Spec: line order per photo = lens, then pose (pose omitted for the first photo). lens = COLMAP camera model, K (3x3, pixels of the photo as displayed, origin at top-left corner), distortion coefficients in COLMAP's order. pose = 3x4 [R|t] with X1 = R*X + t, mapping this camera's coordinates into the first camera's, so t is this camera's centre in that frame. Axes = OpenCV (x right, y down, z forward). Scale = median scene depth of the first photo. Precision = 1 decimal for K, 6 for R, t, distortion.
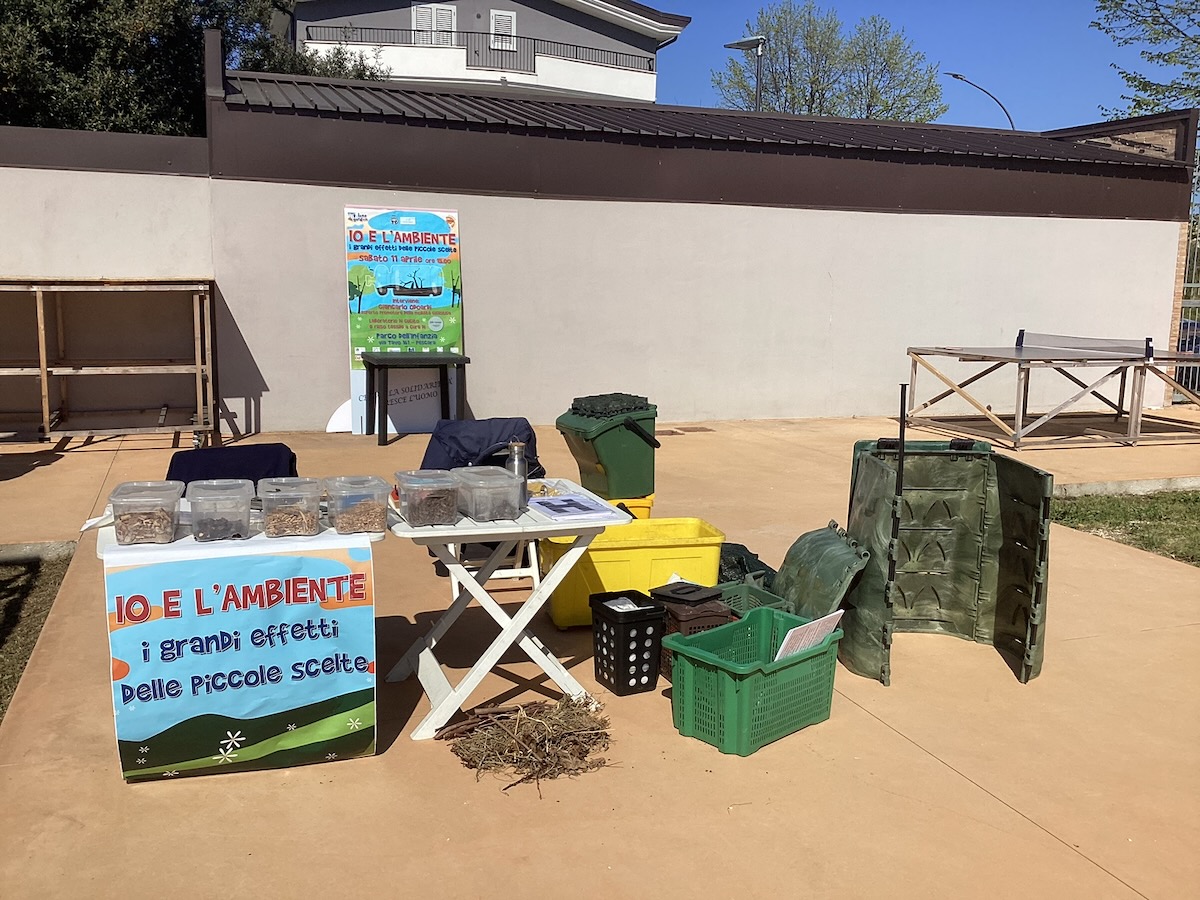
lens RADIAL K [[1090.3, 0, 594.1], [0, 1090.3, 453.0], [0, 0, 1]] dist [0.051238, 0.000000]
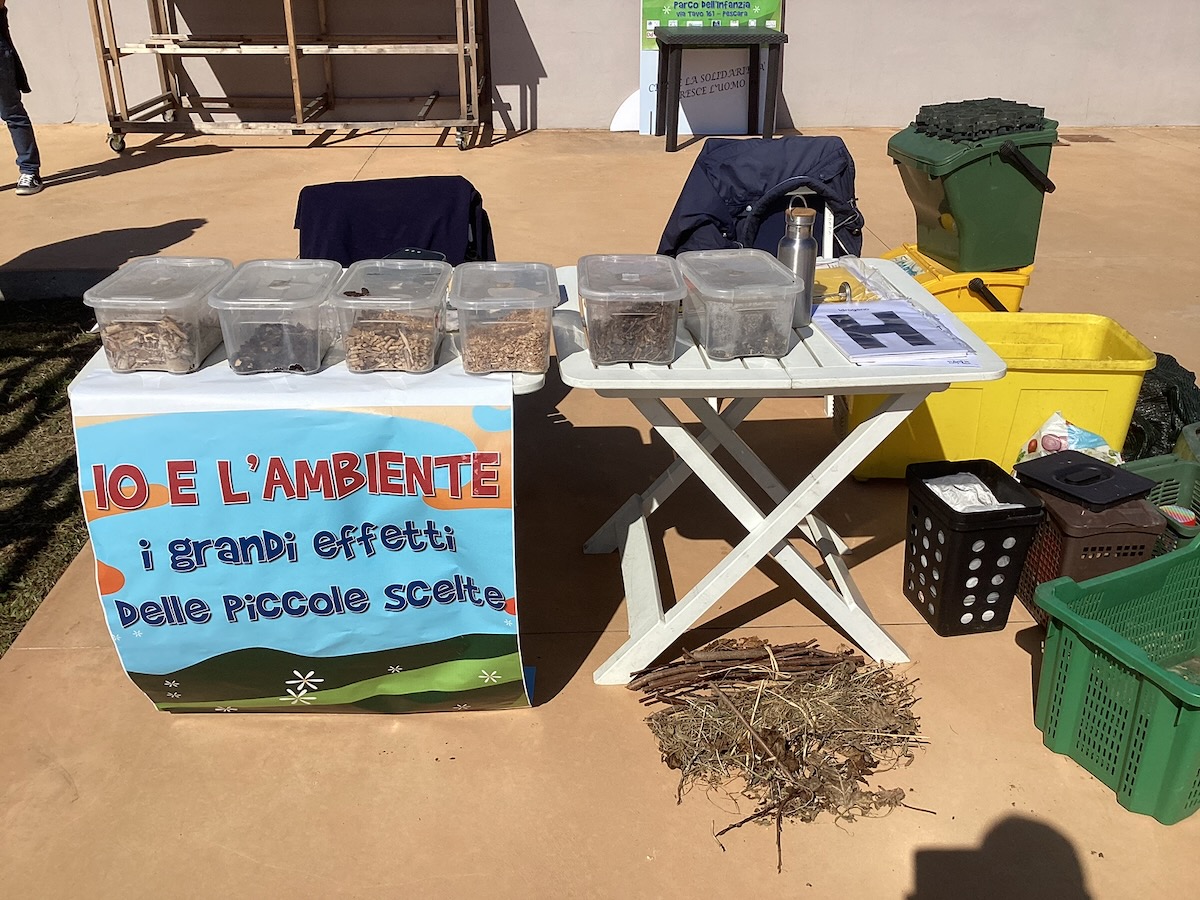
lens RADIAL K [[1090.3, 0, 602.7], [0, 1090.3, 452.7], [0, 0, 1]] dist [0.051238, 0.000000]
pose [[0.958732, 0.106855, -0.263467, -0.007865], [-0.030325, 0.959832, 0.278932, -0.042516], [0.282690, -0.259431, 0.923462, 0.424820]]
